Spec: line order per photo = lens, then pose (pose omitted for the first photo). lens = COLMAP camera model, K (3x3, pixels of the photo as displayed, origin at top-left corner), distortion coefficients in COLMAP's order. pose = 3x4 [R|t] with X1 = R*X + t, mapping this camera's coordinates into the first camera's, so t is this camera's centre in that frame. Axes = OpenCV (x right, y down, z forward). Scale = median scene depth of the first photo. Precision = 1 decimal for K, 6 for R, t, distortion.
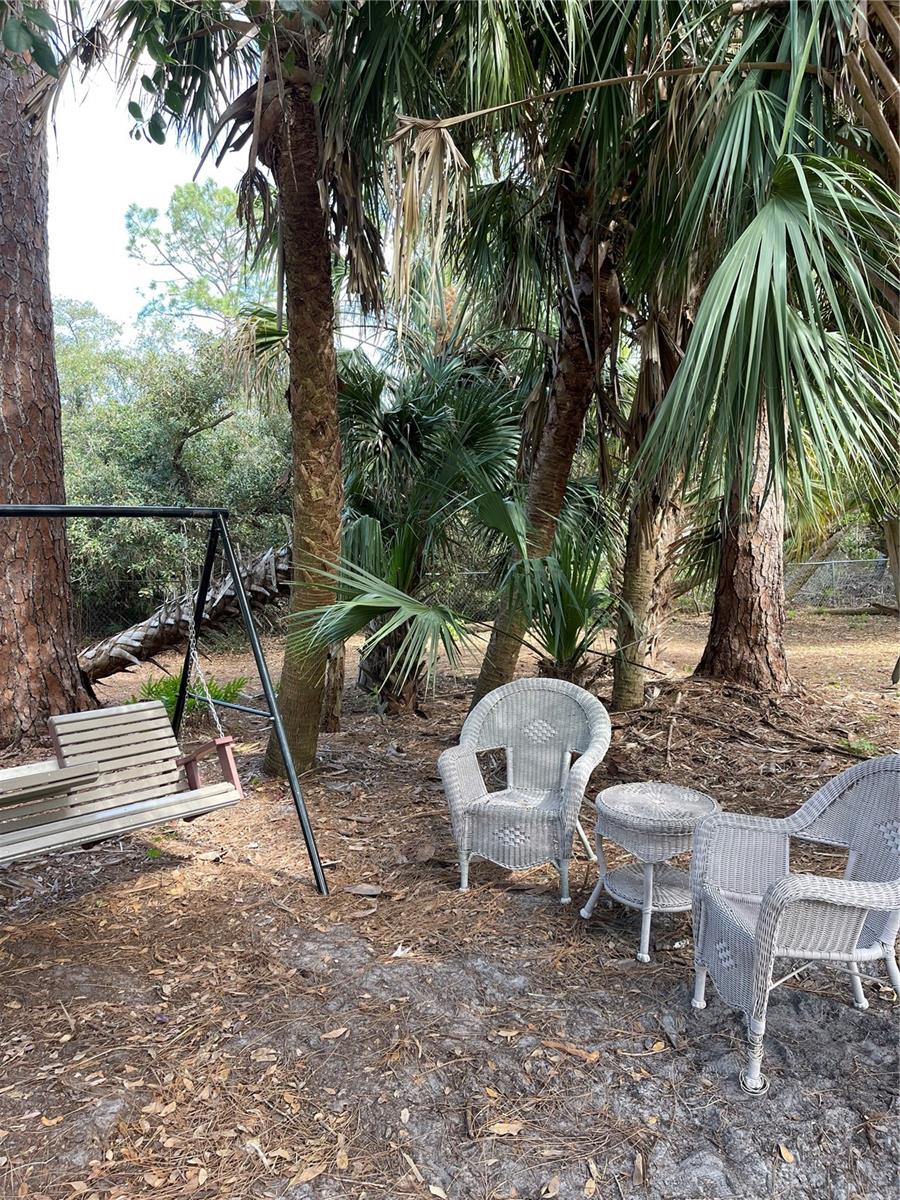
lens RADIAL K [[874.1, 0, 450.0], [0, 874.1, 600.0], [0, 0, 1]] dist [0.031413, 0.000063]
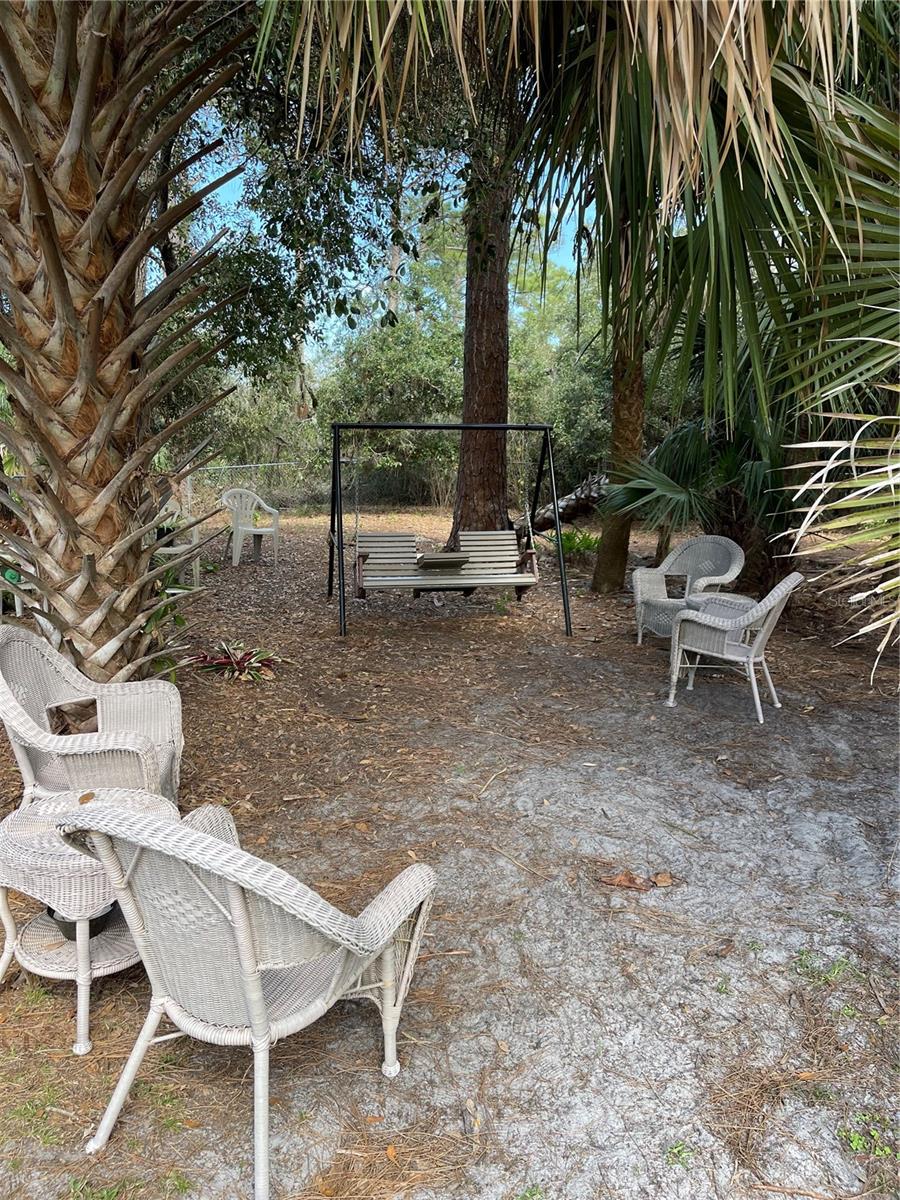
lens RADIAL K [[874.1, 0, 450.0], [0, 874.1, 600.0], [0, 0, 1]] dist [0.031413, 0.000063]
pose [[0.827591, 0.128231, -0.546489, 0.560925], [-0.060839, 0.988313, 0.139770, 0.009404], [0.558025, -0.082424, 0.825720, -0.583039]]
